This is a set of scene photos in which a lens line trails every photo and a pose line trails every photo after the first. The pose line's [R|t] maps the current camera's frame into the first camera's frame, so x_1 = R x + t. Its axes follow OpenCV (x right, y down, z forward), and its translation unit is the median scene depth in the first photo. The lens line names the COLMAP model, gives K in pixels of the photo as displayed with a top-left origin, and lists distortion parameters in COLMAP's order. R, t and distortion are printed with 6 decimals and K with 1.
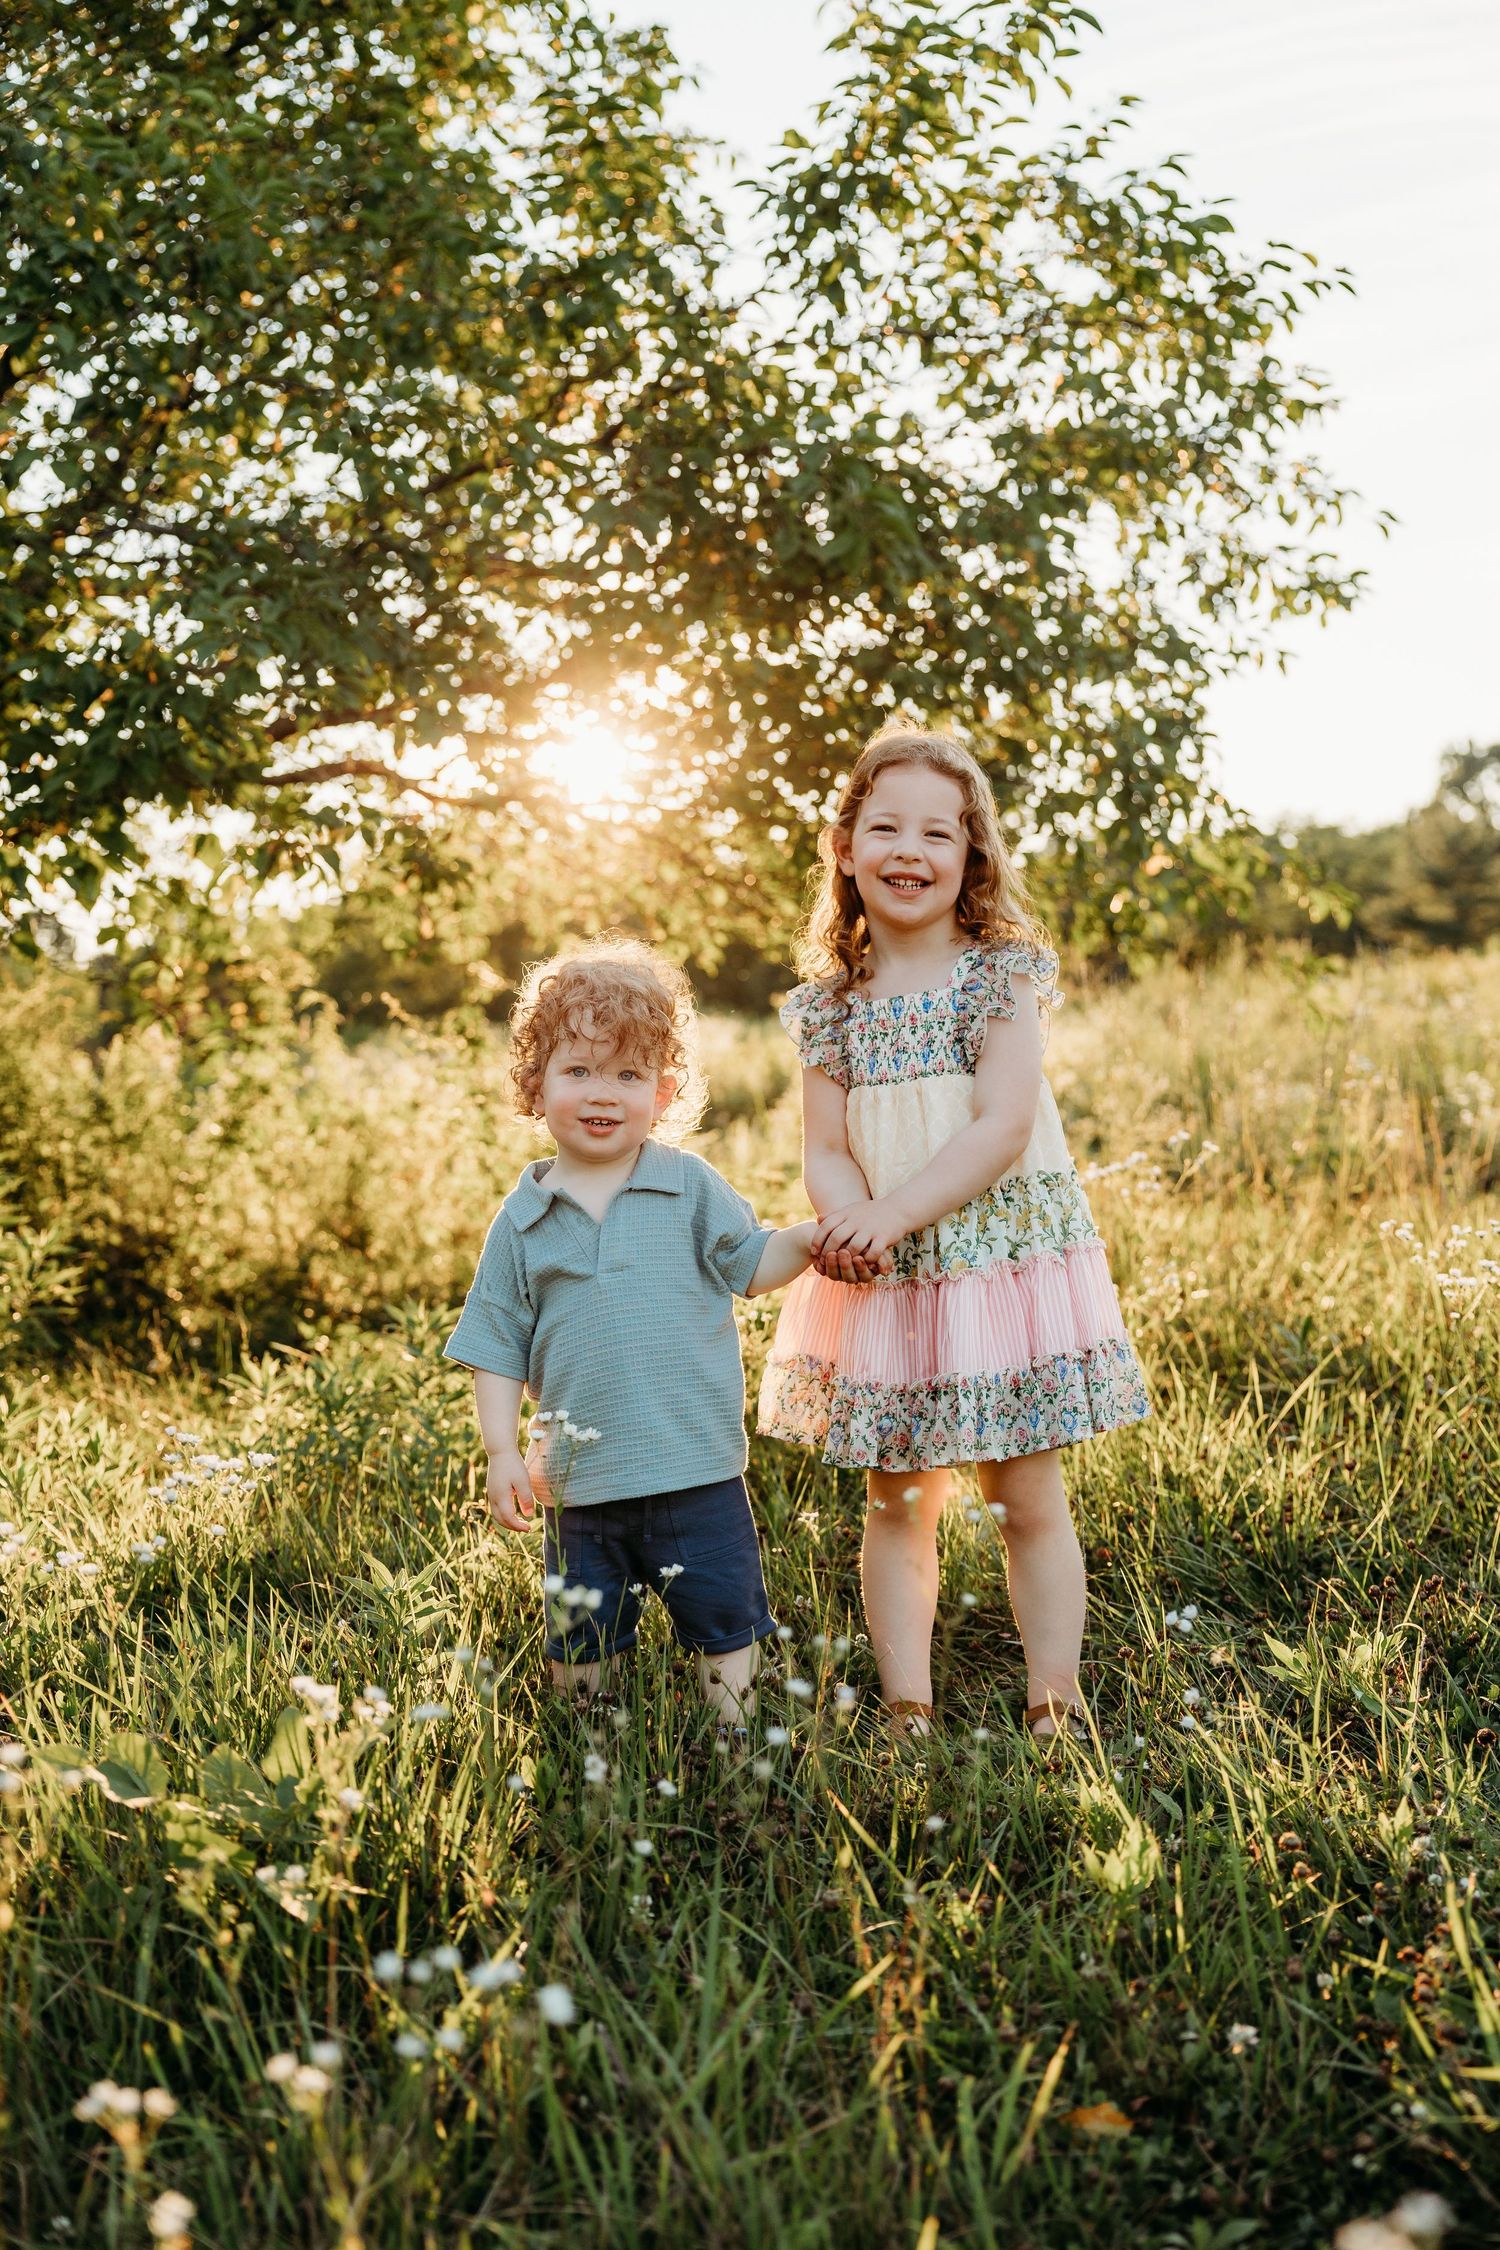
lens RADIAL K [[2739.9, 0, 750.0], [0, 2739.9, 1125.0], [0, 0, 1]] dist [-0.008401, 0.001852]
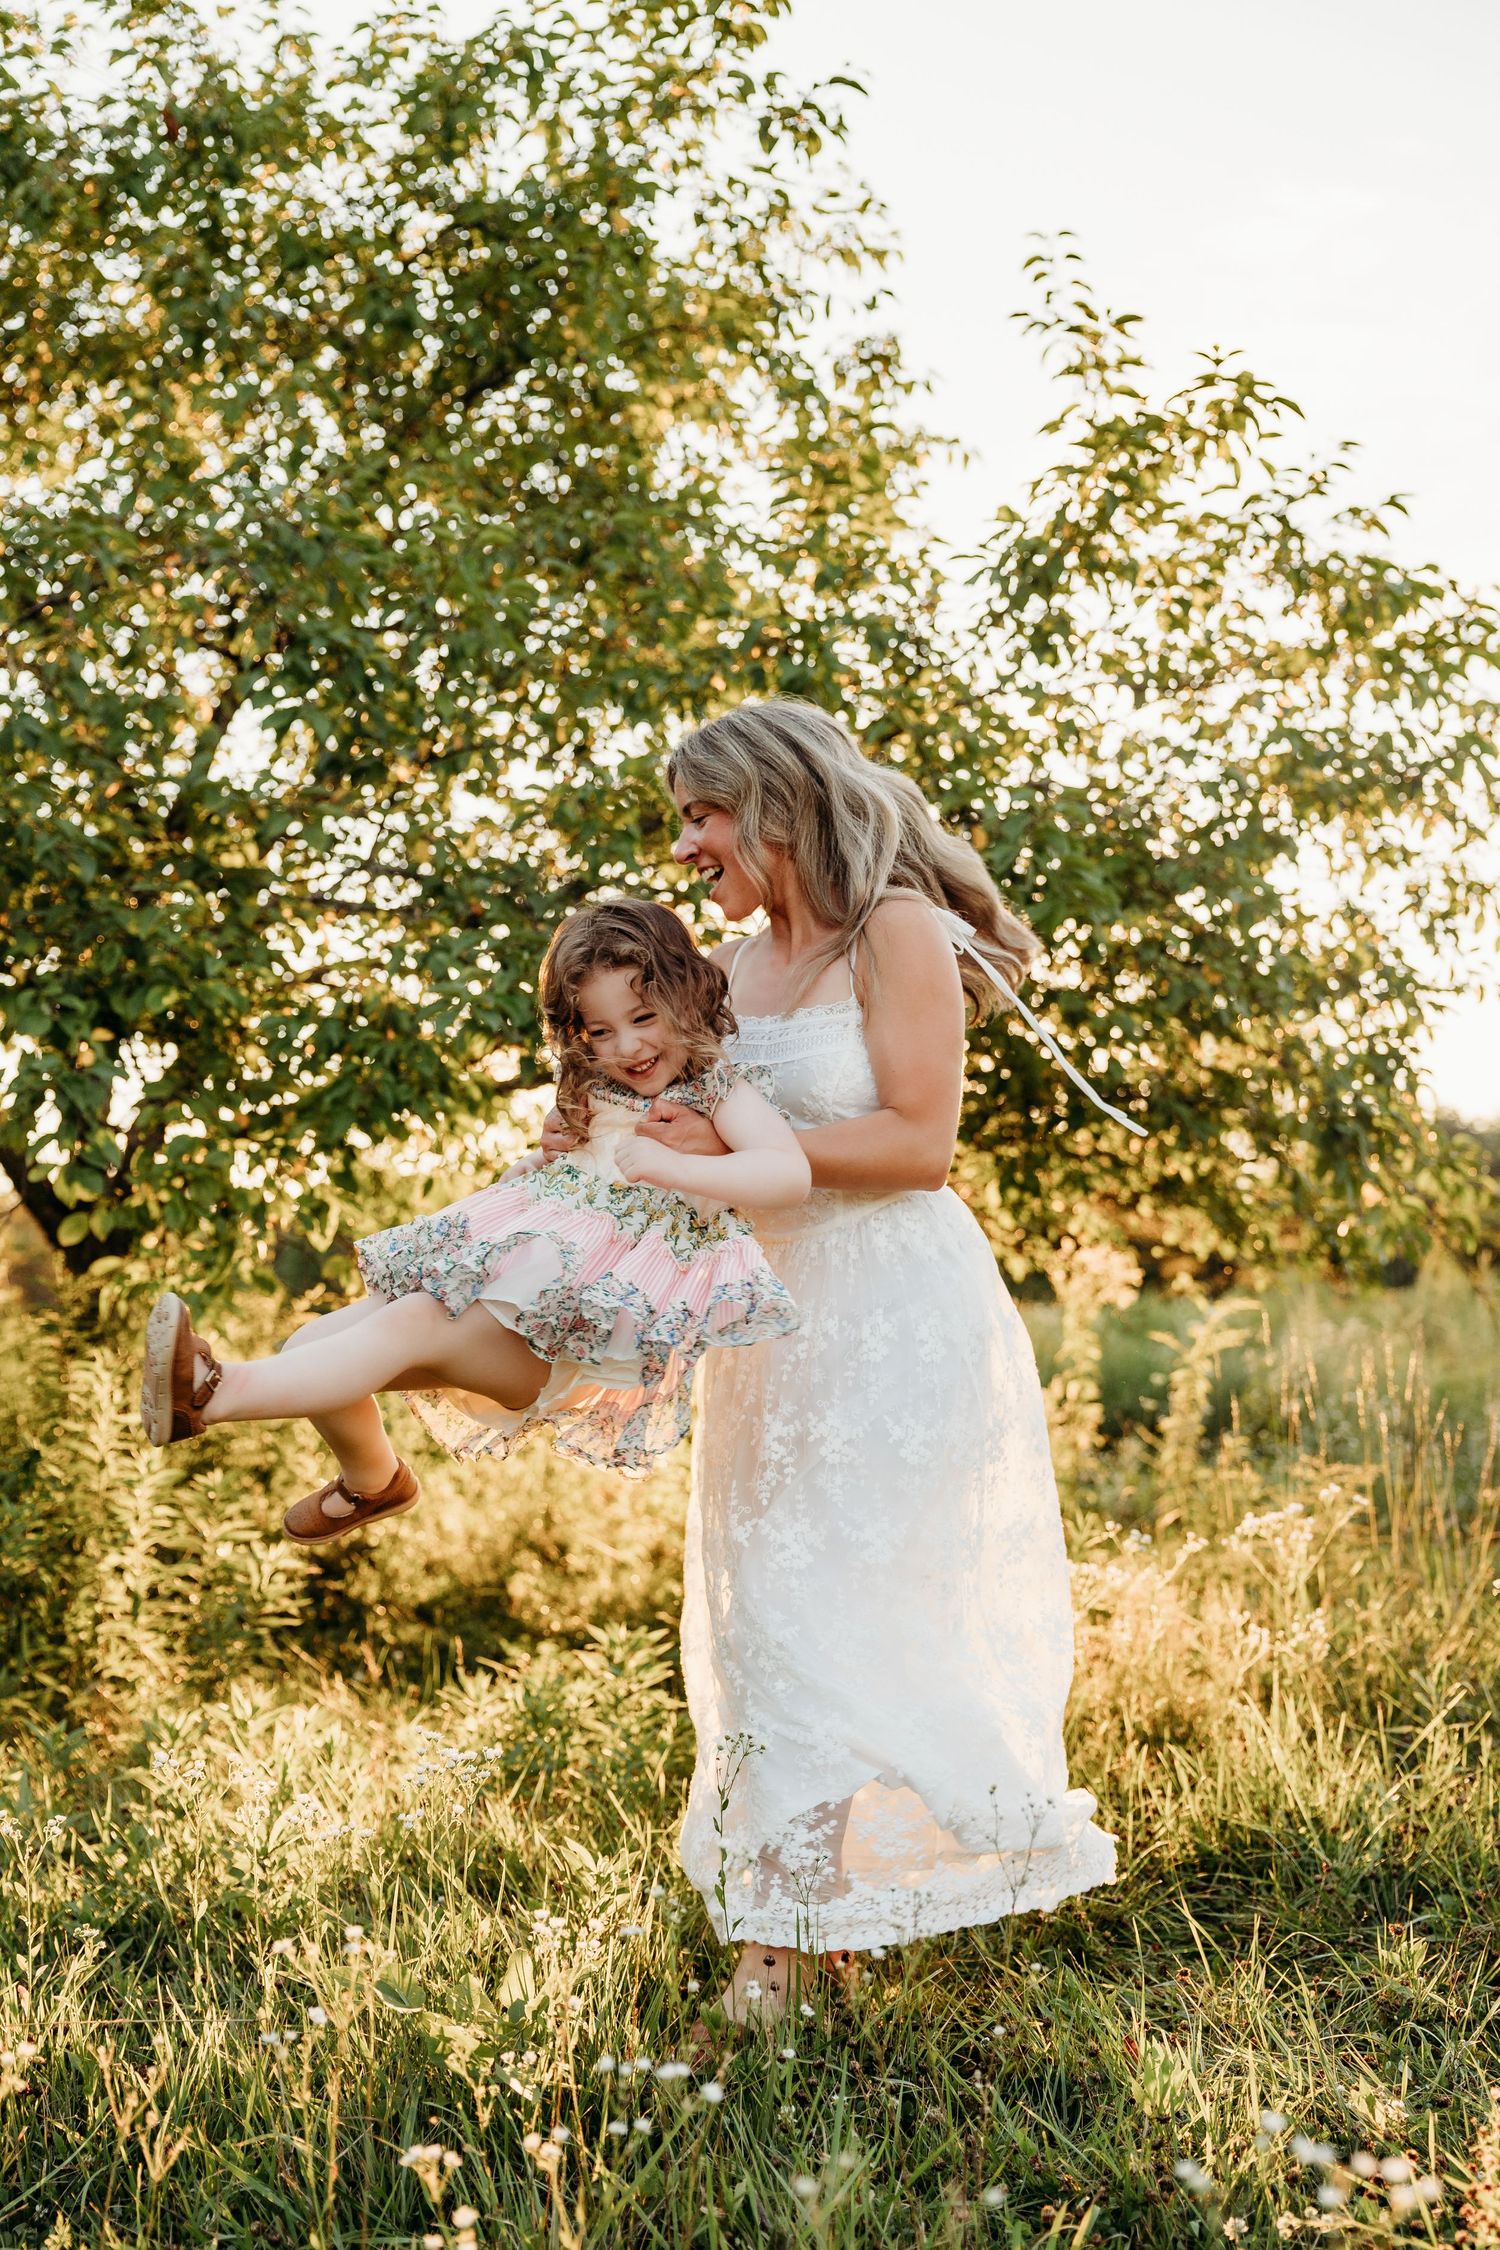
lens RADIAL K [[3123.2, 0, 750.0], [0, 3123.2, 1125.0], [0, 0, 1]] dist [0.003060, 0.019012]
pose [[0.996652, 0.019718, -0.079353, 0.018725], [-0.027046, 0.995358, -0.092358, -0.015130], [0.077164, 0.094195, 0.992559, -0.186661]]
